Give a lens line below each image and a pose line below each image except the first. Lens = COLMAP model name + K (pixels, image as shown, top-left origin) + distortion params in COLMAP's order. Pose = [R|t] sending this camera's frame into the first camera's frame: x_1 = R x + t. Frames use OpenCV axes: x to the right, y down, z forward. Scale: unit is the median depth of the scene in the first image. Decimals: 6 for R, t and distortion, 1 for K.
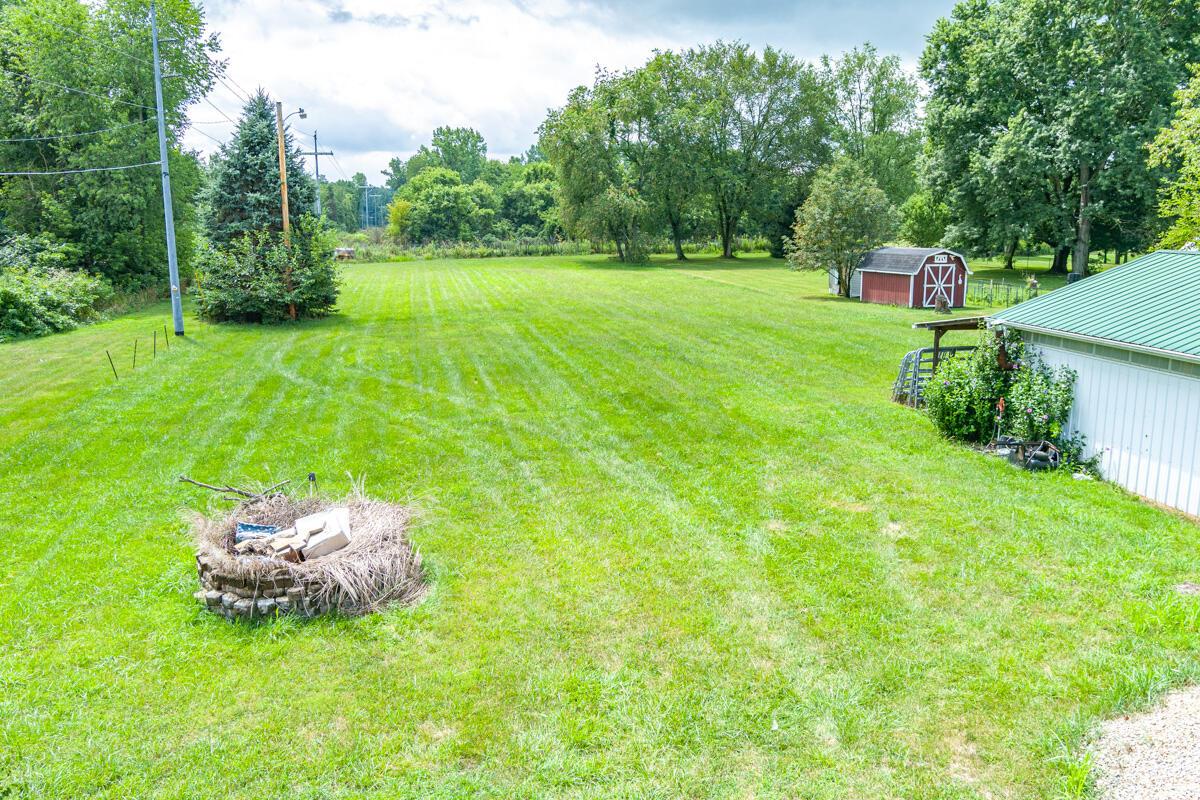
lens RADIAL K [[1029.6, 0, 598.5], [0, 1029.6, 405.3], [0, 0, 1]] dist [-0.047786, -0.005591]
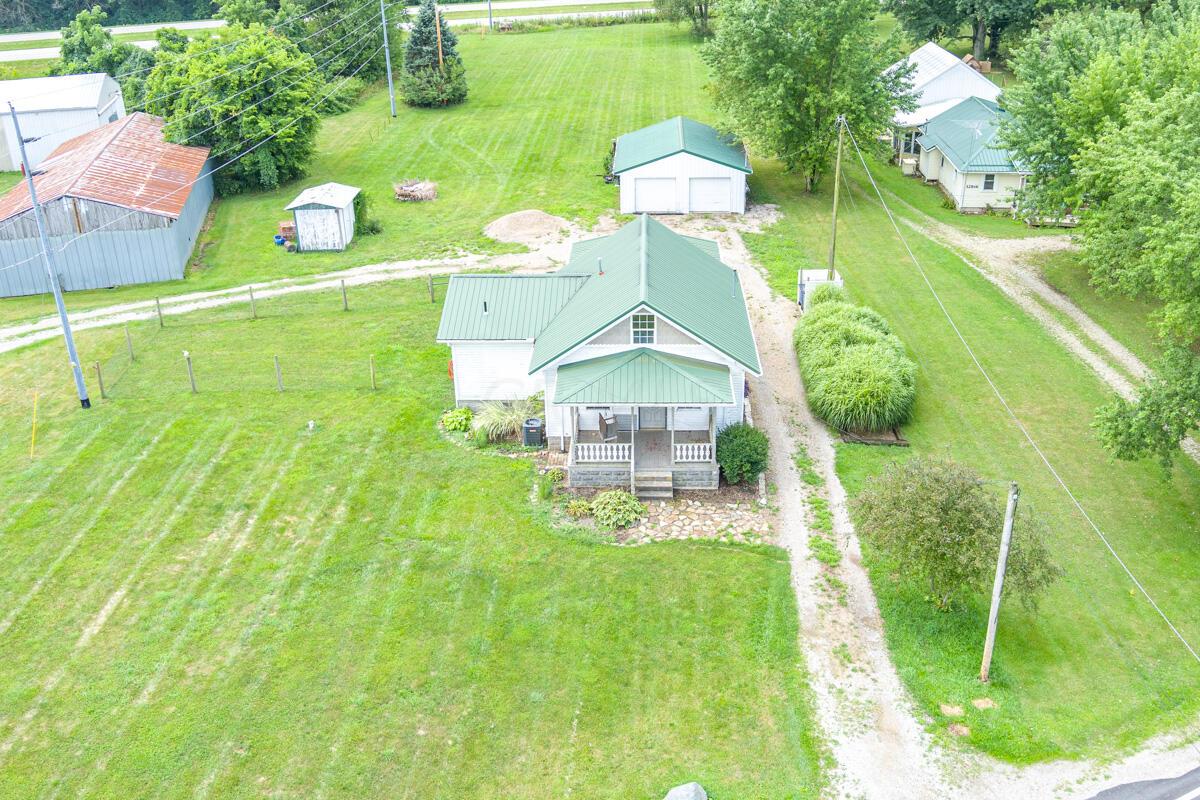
lens RADIAL K [[1029.6, 0, 598.2], [0, 1029.6, 397.5], [0, 0, 1]] dist [-0.047786, -0.005591]
pose [[0.978151, 0.078281, -0.192596, 0.232240], [-0.025148, 0.964152, 0.264156, -0.033950], [0.206370, -0.253541, 0.945055, -0.543292]]
